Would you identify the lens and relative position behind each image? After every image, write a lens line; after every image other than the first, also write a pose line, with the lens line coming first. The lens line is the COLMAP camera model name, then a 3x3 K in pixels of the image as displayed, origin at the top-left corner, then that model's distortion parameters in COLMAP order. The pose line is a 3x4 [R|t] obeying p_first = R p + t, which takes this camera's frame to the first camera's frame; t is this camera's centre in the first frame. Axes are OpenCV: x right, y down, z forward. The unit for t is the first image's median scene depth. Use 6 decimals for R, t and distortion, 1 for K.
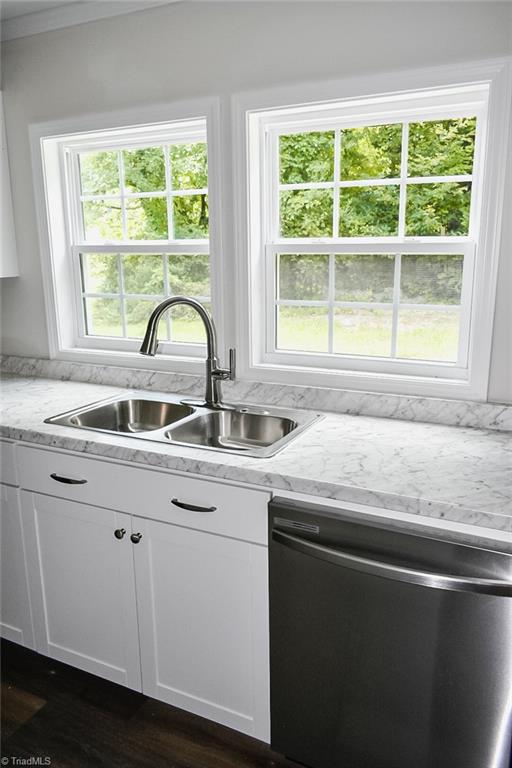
lens RADIAL K [[593.6, 0, 255.1], [0, 593.6, 384.4], [0, 0, 1]] dist [-0.023227, 0.016180]
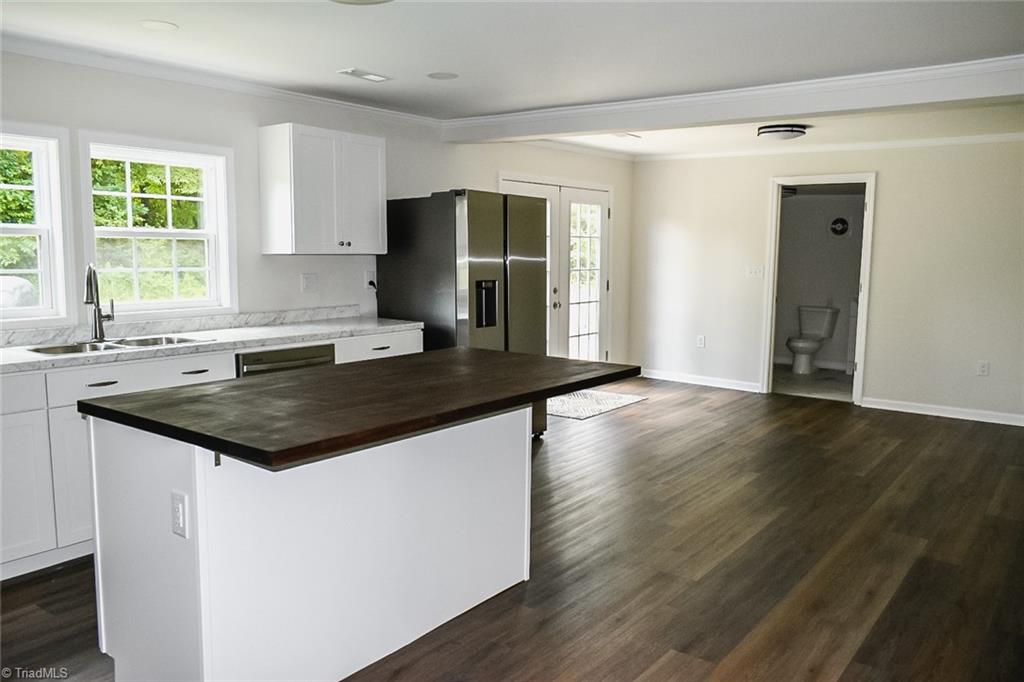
lens RADIAL K [[791.5, 0, 519.0], [0, 791.5, 337.8], [0, 0, 1]] dist [-0.023227, 0.016180]
pose [[0.174060, -0.094754, 0.980166, -1.737492], [0.215255, 0.974949, 0.056024, 0.138165], [-0.960920, 0.201234, 0.190096, -0.313843]]
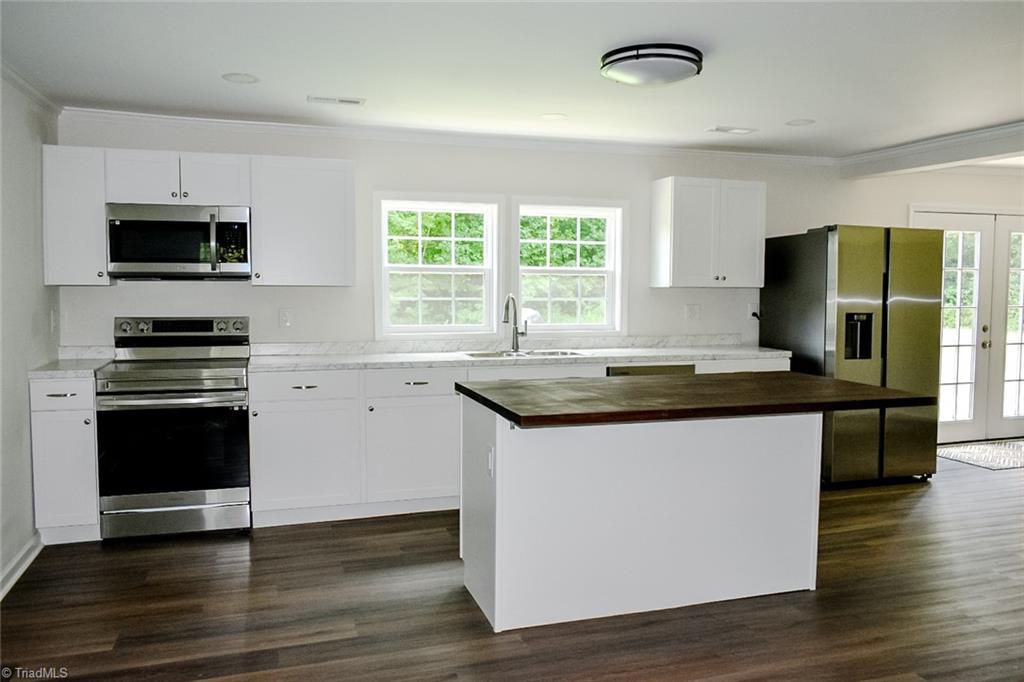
lens RADIAL K [[791.5, 0, 513.2], [0, 791.5, 340.7], [0, 0, 1]] dist [-0.023227, 0.016180]
pose [[0.715276, -0.033341, 0.698046, -1.843041], [0.146998, 0.983692, -0.103642, 0.263466], [-0.683207, 0.176744, 0.708512, -0.788739]]
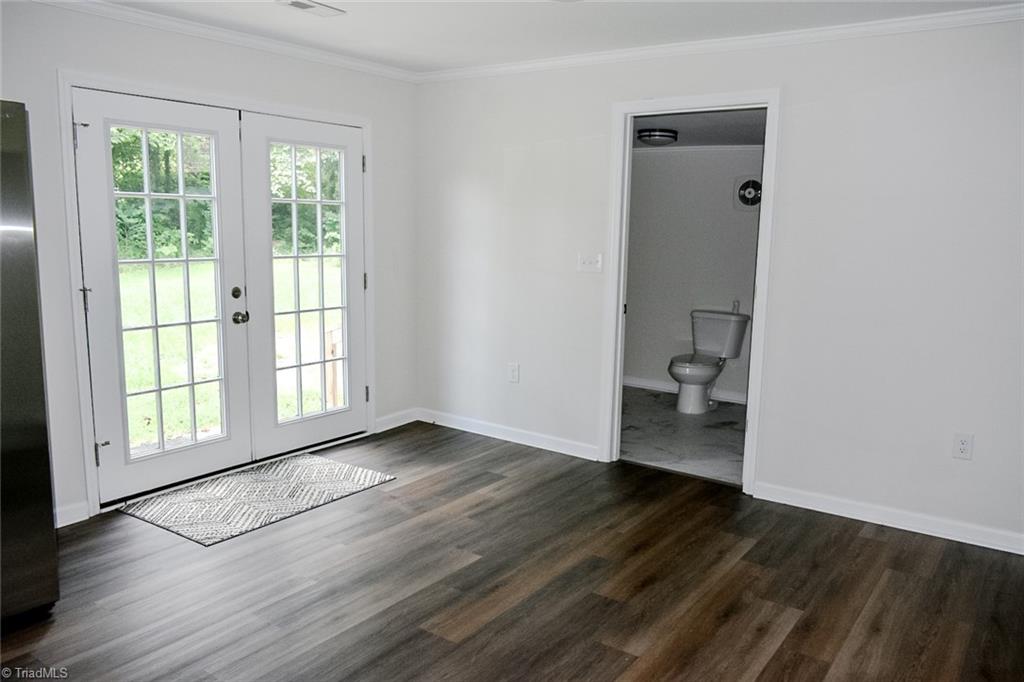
lens RADIAL K [[791.5, 0, 510.6], [0, 791.5, 342.5], [0, 0, 1]] dist [-0.023227, 0.016180]
pose [[0.148794, -0.124515, 0.980998, -0.146228], [0.207192, 0.973947, 0.092194, 0.251275], [-0.966919, 0.189537, 0.170716, -0.852387]]
